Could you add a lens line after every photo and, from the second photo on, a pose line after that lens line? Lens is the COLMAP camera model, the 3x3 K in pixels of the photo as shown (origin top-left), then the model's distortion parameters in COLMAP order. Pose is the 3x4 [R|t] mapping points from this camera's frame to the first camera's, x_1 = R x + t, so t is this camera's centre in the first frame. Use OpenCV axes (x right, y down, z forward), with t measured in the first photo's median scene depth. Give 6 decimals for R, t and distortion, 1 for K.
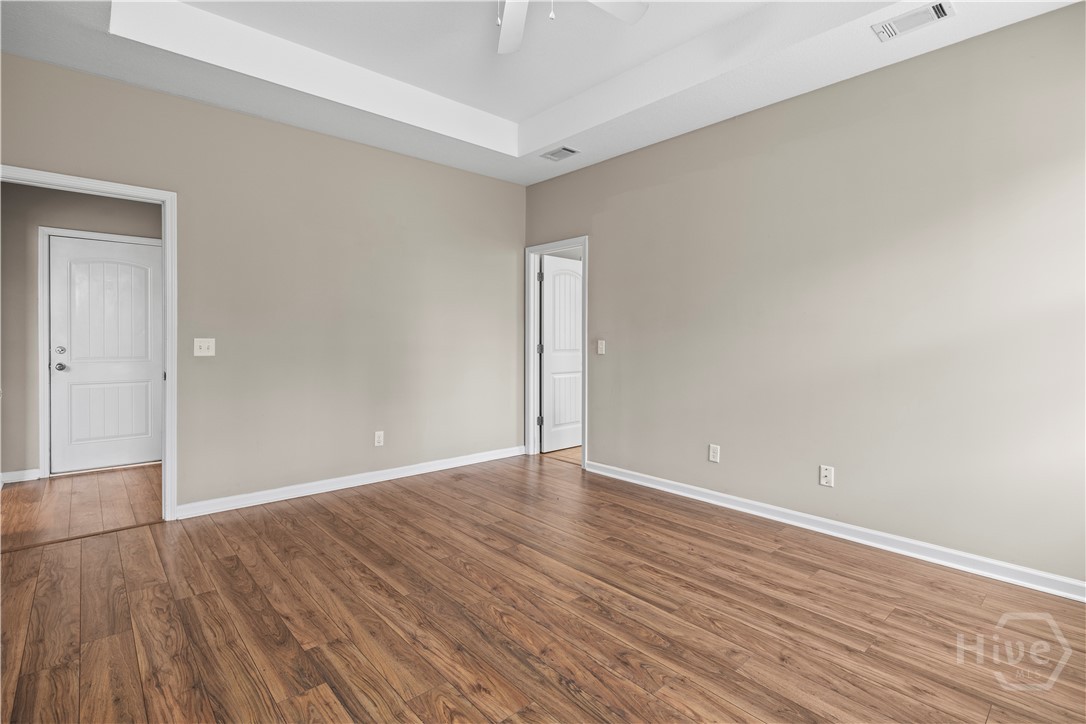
lens RADIAL K [[511.0, 0, 542.9], [0, 511.0, 352.0], [0, 0, 1]] dist [0.004347, 0.000552]
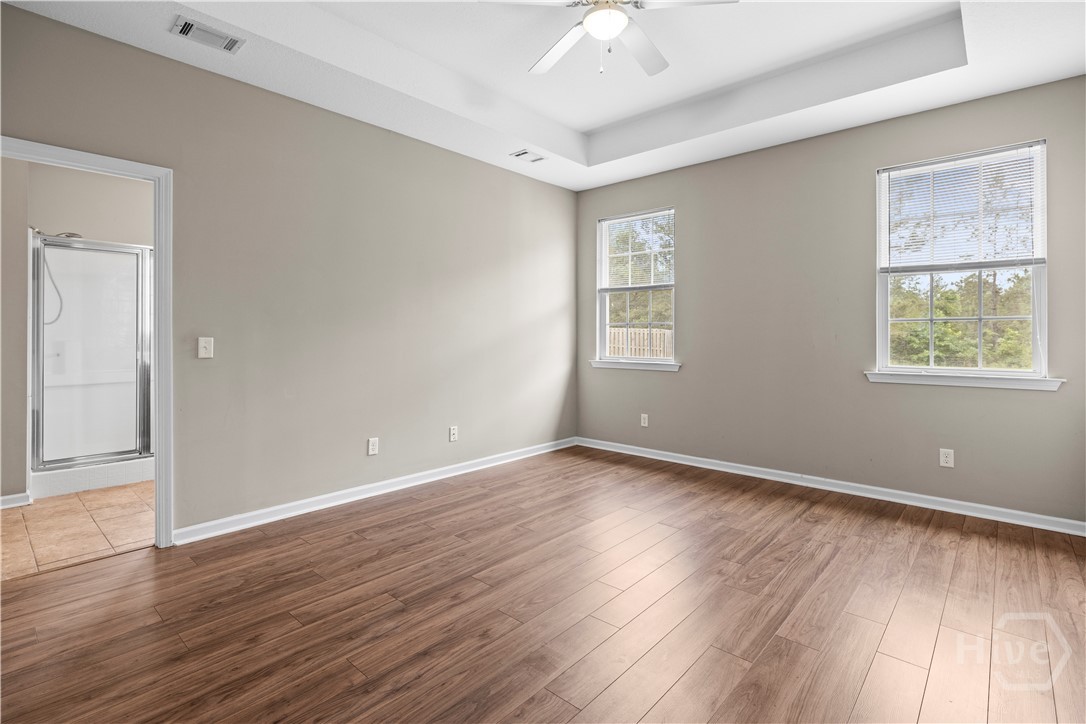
lens RADIAL K [[511.0, 0, 536.8], [0, 511.0, 336.2], [0, 0, 1]] dist [0.004347, 0.000552]
pose [[-0.094594, -0.005902, 0.995498, -0.809803], [0.021174, 0.999744, 0.007939, -0.026344], [-0.995291, 0.021829, -0.094445, 0.868056]]
